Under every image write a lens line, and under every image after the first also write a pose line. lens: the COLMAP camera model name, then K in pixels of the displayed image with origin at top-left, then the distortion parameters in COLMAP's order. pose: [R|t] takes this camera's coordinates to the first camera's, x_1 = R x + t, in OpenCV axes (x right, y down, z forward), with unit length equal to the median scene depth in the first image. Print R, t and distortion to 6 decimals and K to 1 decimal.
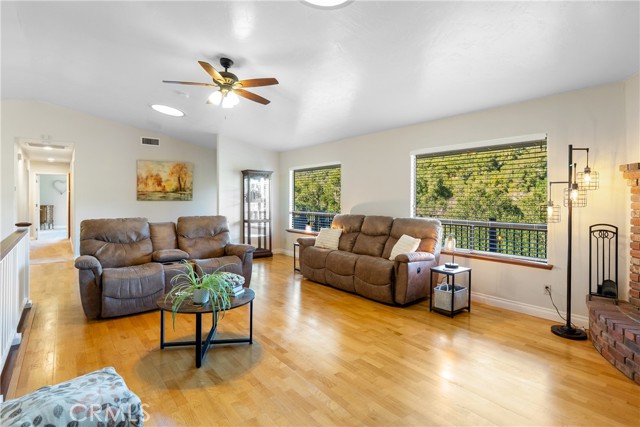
lens RADIAL K [[330.9, 0, 318.2], [0, 330.9, 200.8], [0, 0, 1]] dist [-0.005399, 0.001117]
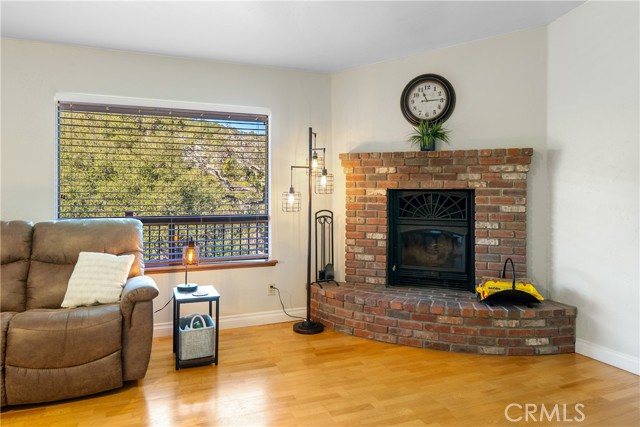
lens RADIAL K [[458.1, 0, 314.0], [0, 458.1, 185.9], [0, 0, 1]] dist [0.005203, -0.001011]
pose [[0.258821, -0.003228, 0.965920, -0.464760], [0.000963, 0.999995, 0.003084, -0.006926], [-0.965925, 0.000132, 0.258823, 0.613429]]
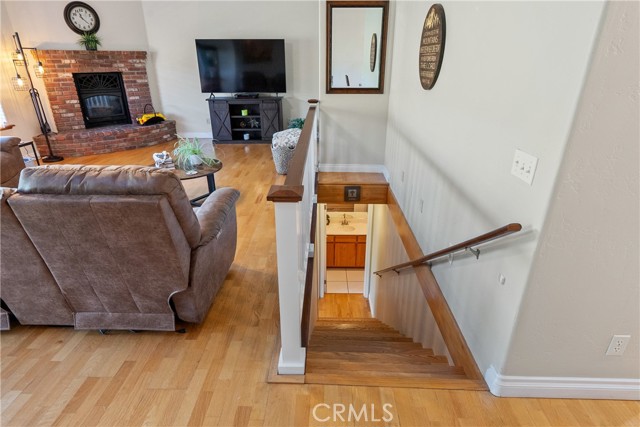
lens RADIAL K [[357.8, 0, 319.3], [0, 357.8, 213.3], [0, 0, 1]] dist [-0.006170, 0.004442]
pose [[-0.780127, -0.254527, 0.571505, -1.288582], [-0.003871, 0.915446, 0.402422, -0.072637], [-0.625610, 0.311728, -0.715149, 1.442981]]
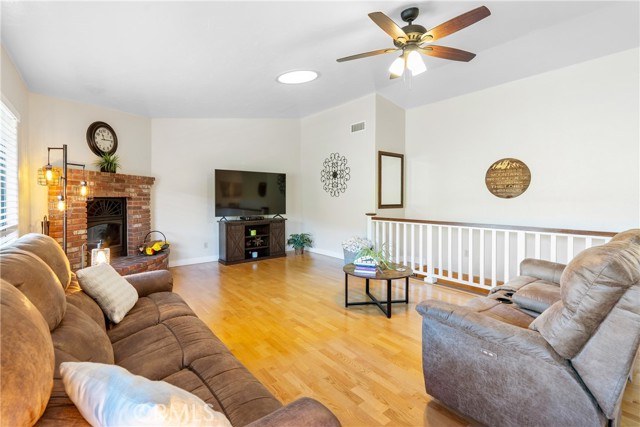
lens RADIAL K [[294.7, 0, 320.5], [0, 294.7, 202.7], [0, 0, 1]] dist [-0.008384, 0.004033]
pose [[-0.999849, -0.006707, -0.016051, -0.071908], [-0.006972, 0.999839, 0.016536, 0.002457], [0.015938, 0.016645, -0.999734, 1.877650]]
